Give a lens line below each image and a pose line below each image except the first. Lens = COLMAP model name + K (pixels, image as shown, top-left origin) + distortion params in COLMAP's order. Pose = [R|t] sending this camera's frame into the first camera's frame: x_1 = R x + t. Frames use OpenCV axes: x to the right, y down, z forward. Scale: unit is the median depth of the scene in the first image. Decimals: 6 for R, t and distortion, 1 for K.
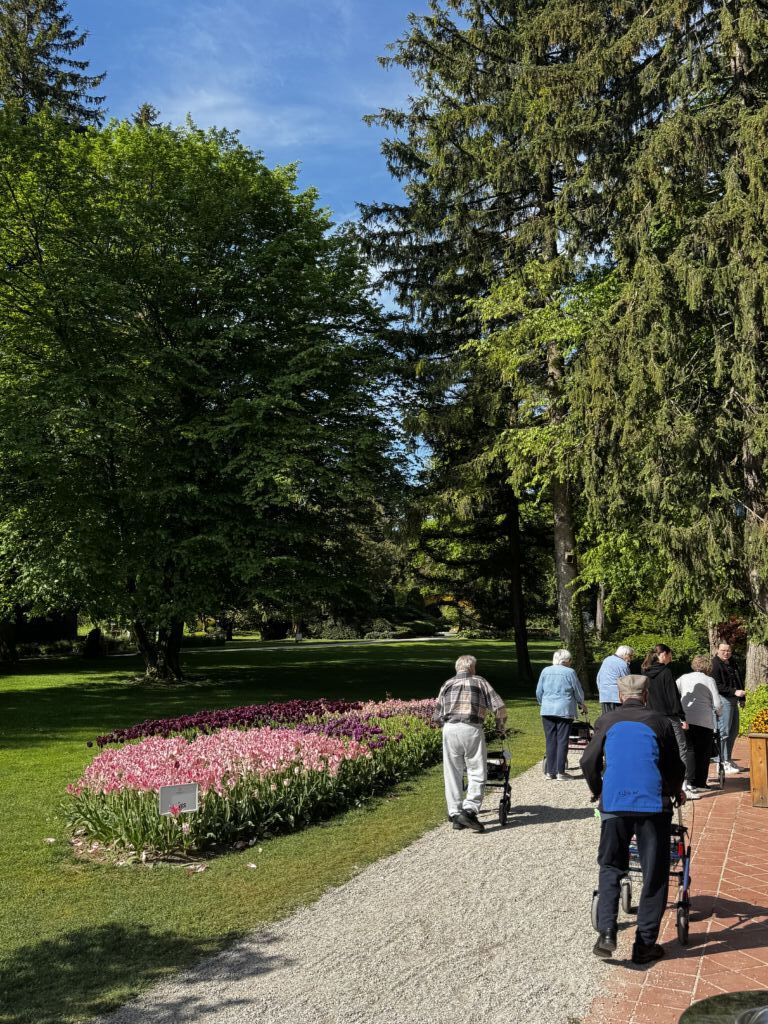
lens RADIAL K [[947.3, 0, 384.0], [0, 947.3, 512.0], [0, 0, 1]] dist [0.125135, -0.319713]
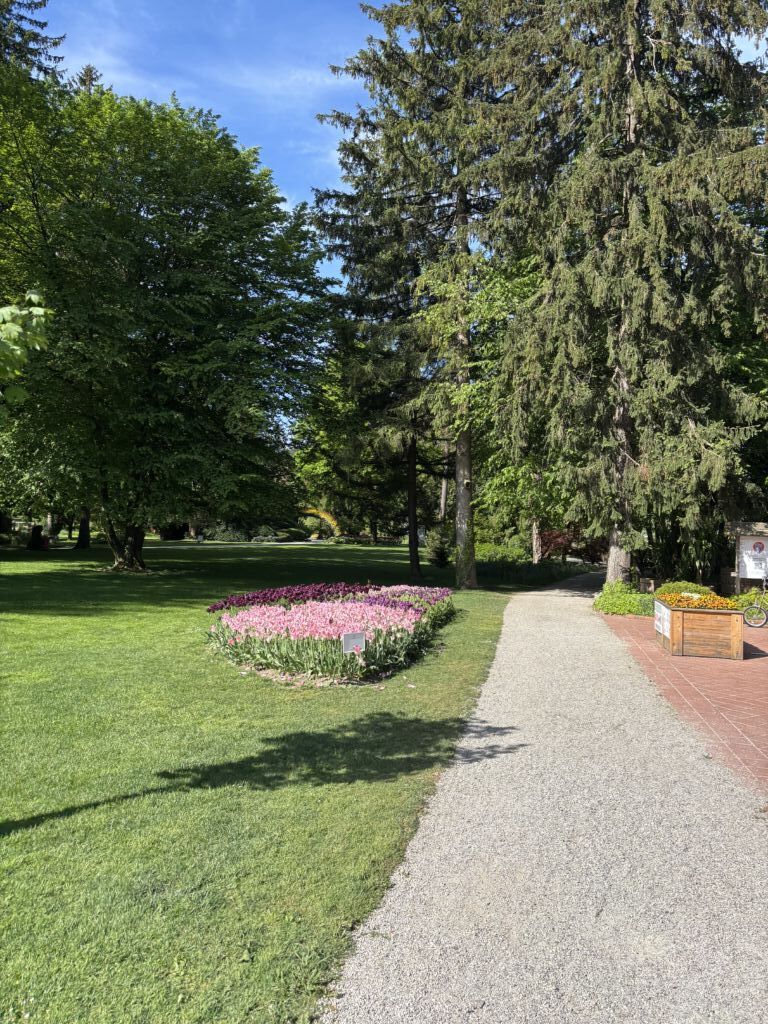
lens RADIAL K [[783.8, 0, 398.0], [0, 783.8, 486.7], [0, 0, 1]] dist [0.077224, -0.104442]
pose [[0.982072, 0.043803, 0.183344, -0.092210], [-0.054548, 0.997051, 0.053977, -0.001182], [-0.180439, -0.063011, 0.981566, -0.041067]]
